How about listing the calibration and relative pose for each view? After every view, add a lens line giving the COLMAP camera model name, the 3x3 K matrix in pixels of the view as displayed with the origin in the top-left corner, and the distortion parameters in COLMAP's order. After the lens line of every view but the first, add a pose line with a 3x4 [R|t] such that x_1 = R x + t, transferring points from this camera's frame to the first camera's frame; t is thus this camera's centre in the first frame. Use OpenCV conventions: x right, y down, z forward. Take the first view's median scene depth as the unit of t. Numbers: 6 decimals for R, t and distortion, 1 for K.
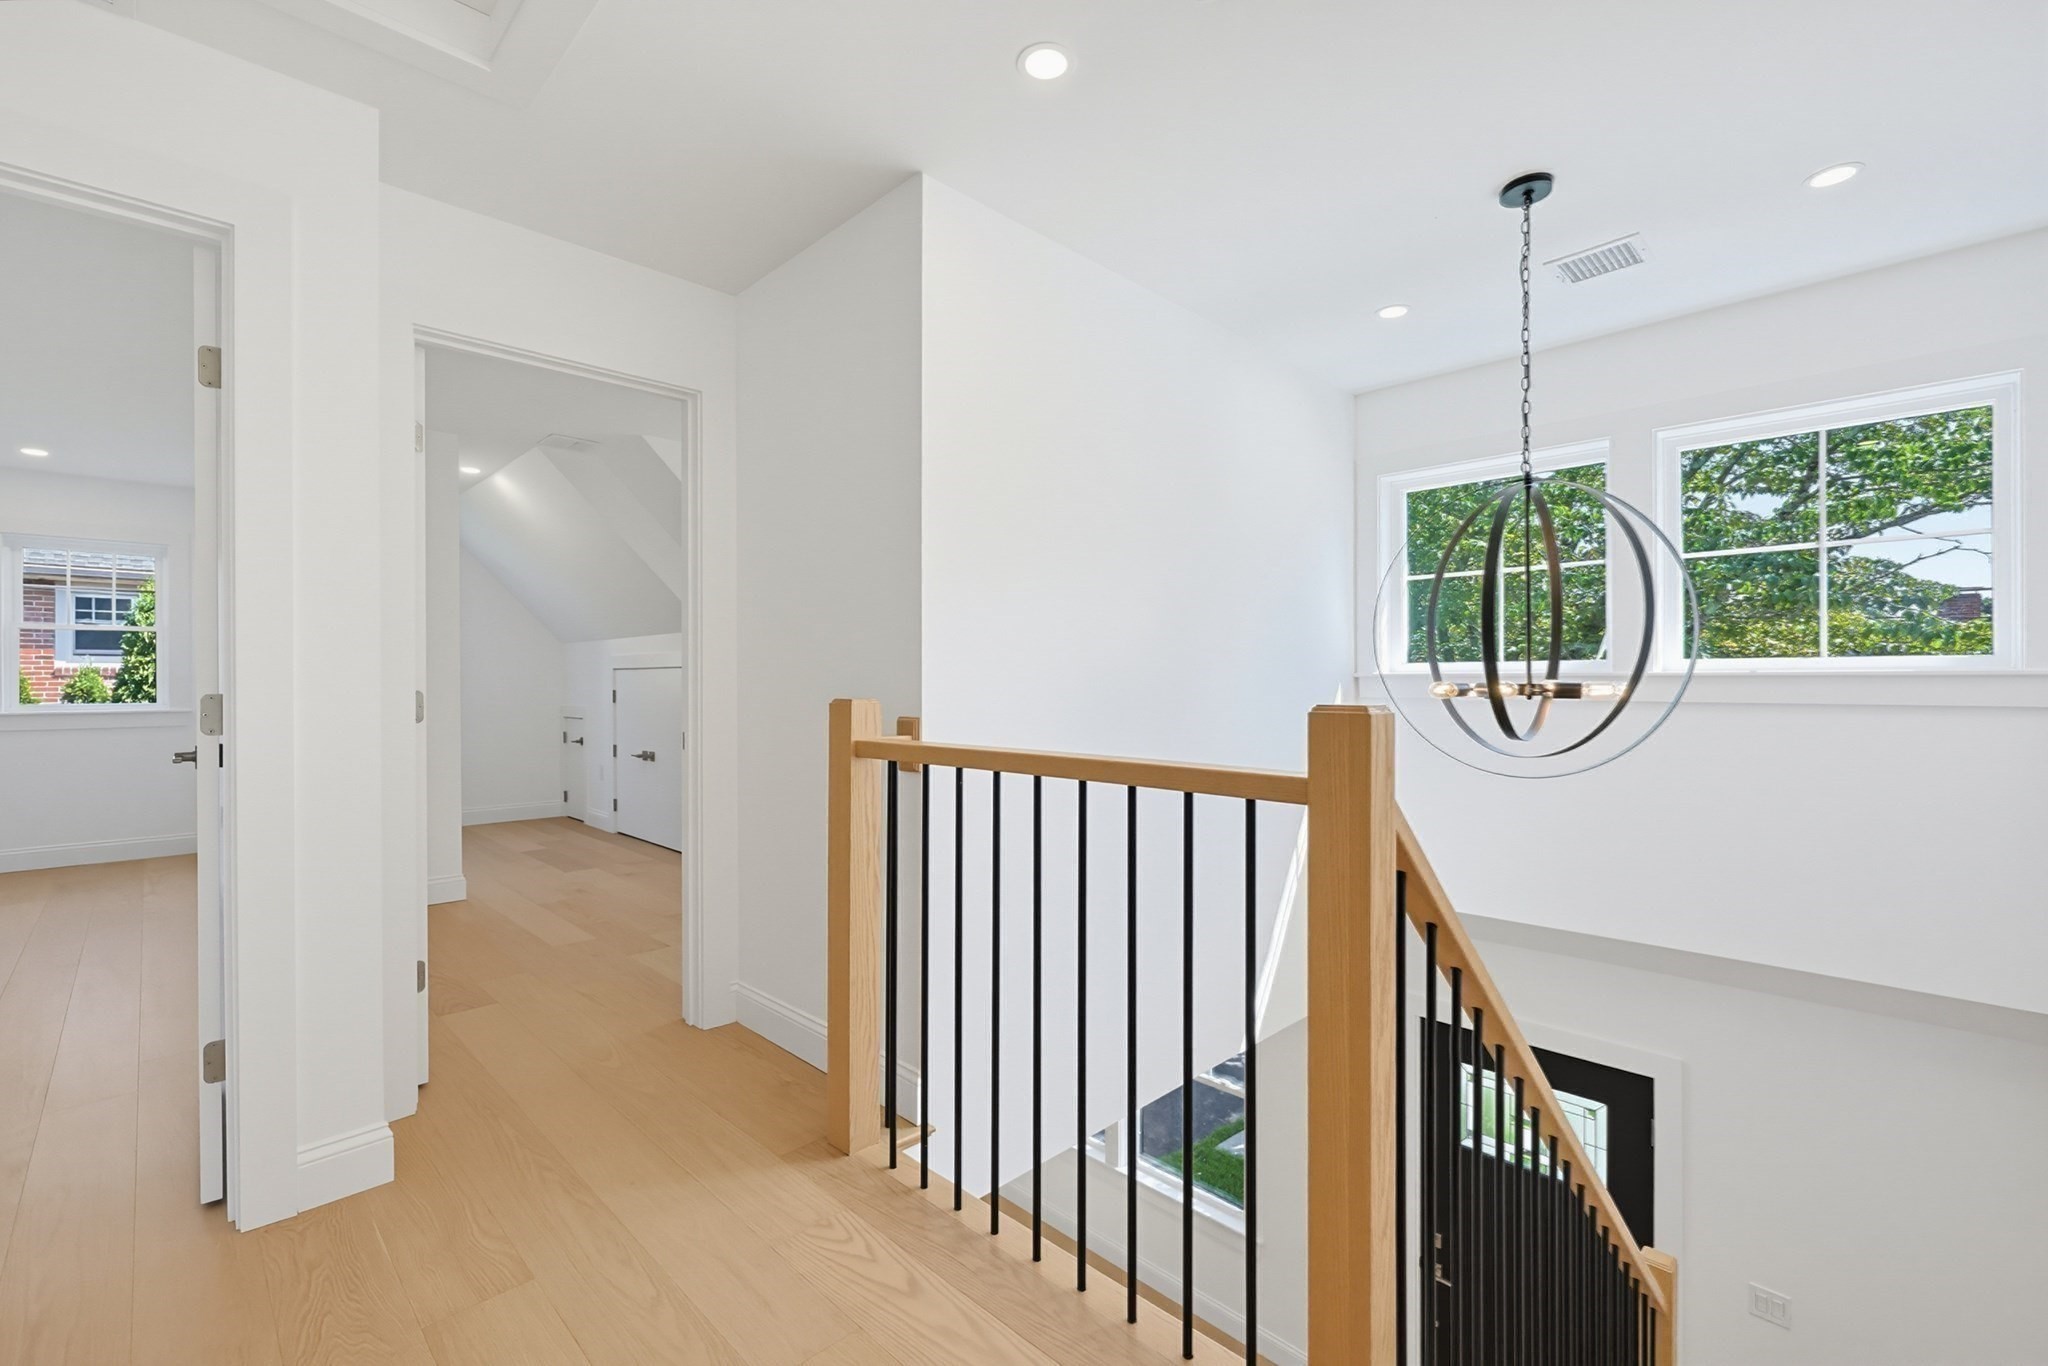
lens RADIAL K [[879.7, 0, 1030.2], [0, 879.7, 682.1], [0, 0, 1]] dist [0.003084, 0.000205]
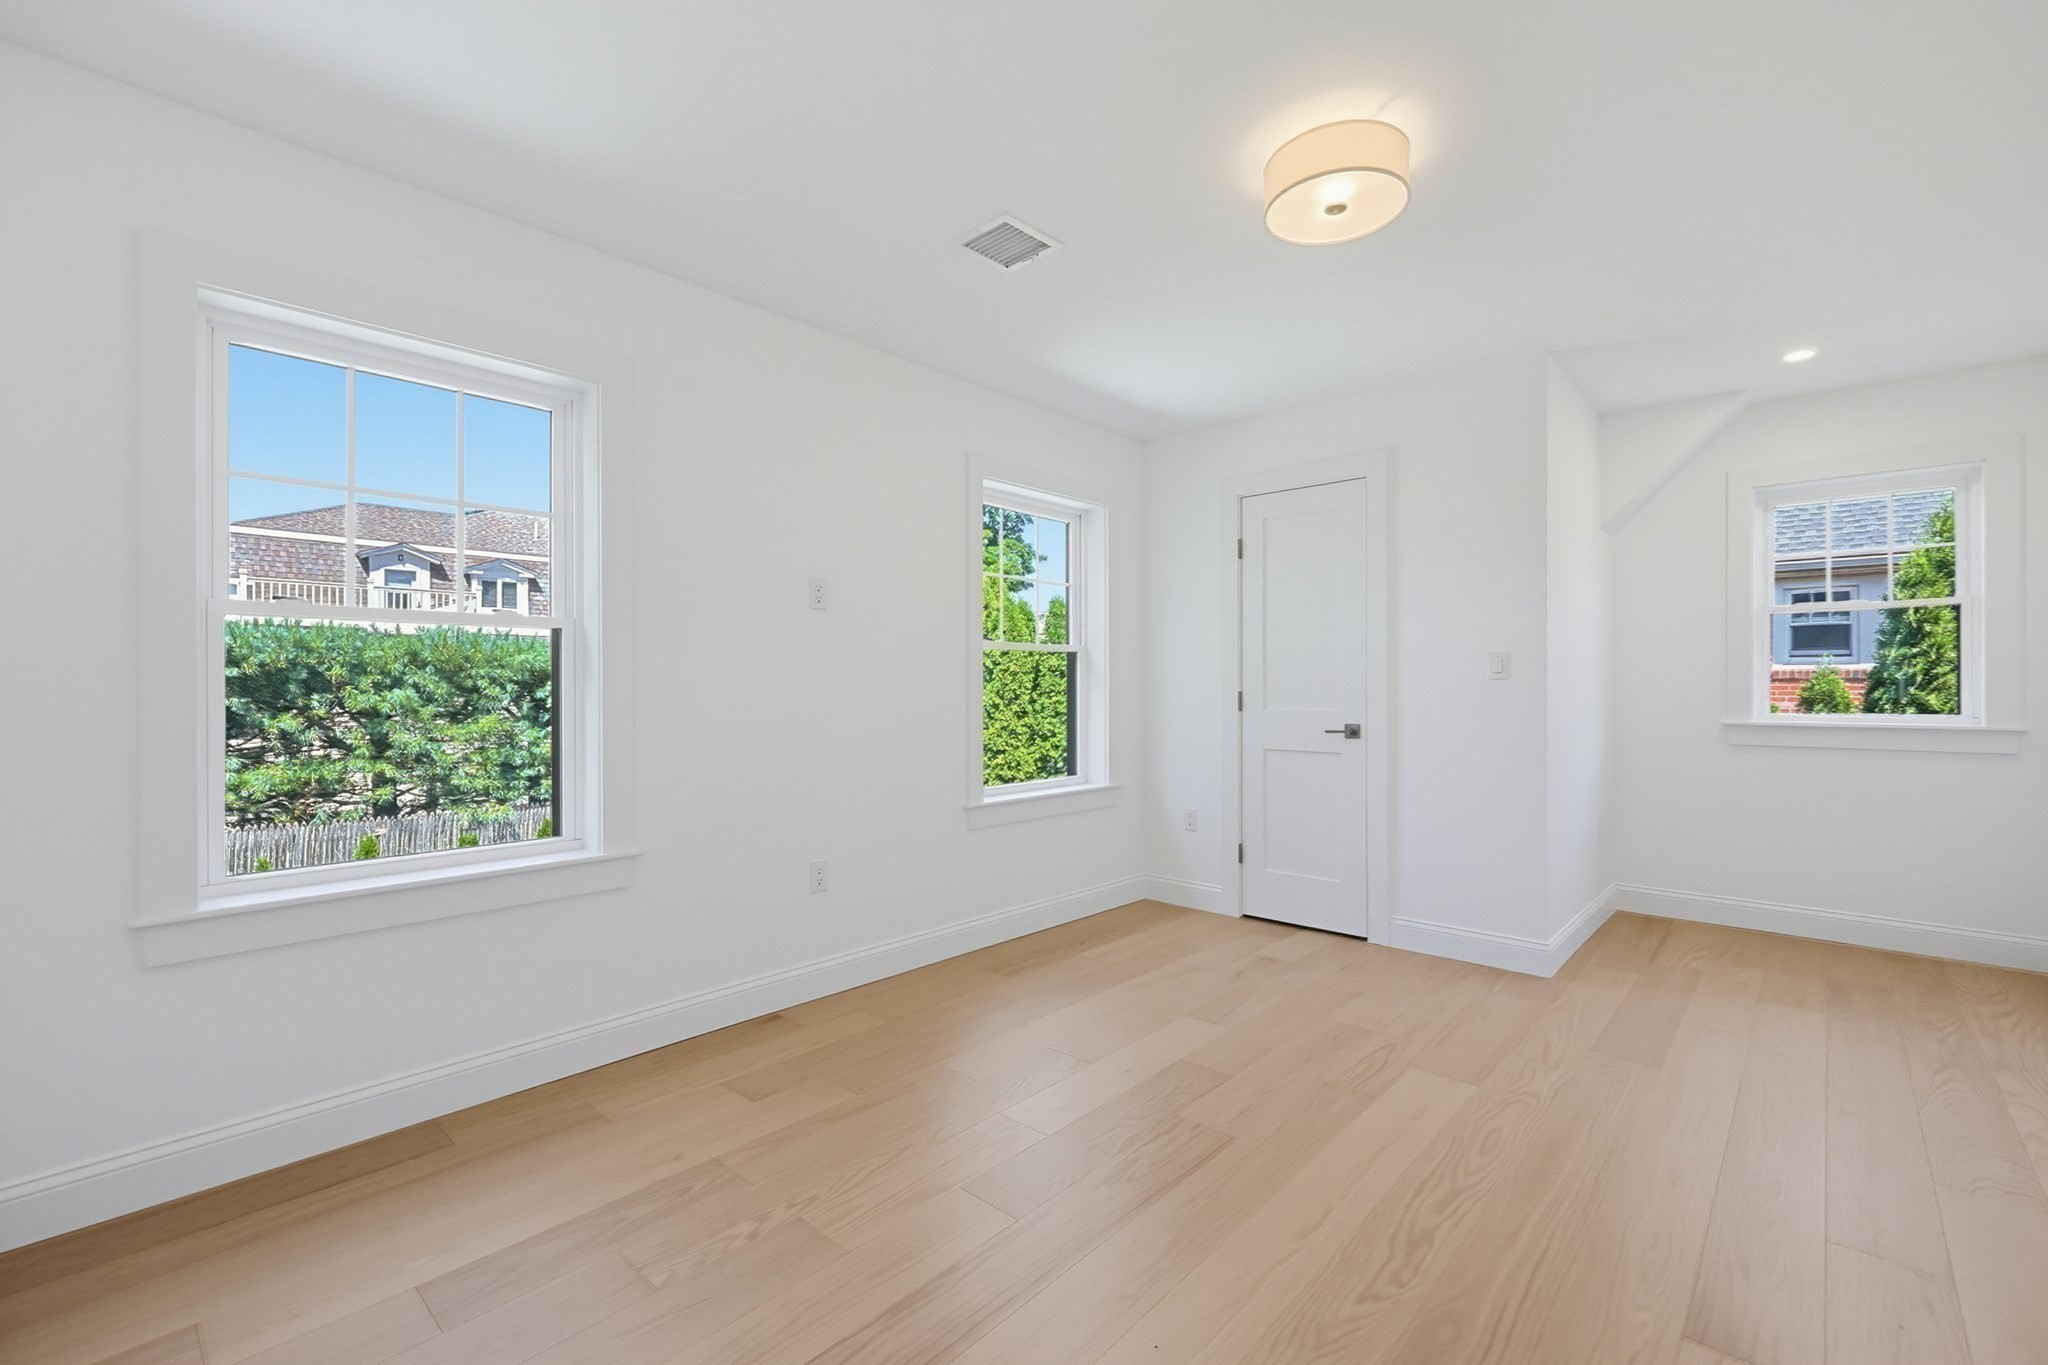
lens RADIAL K [[879.7, 0, 1030.2], [0, 879.7, 681.6], [0, 0, 1]] dist [0.003084, 0.000205]
pose [[0.056631, -0.010843, -0.998336, -0.330035], [0.003115, 0.999938, -0.010684, 0.003707], [0.998390, -0.002505, 0.056662, 0.248255]]
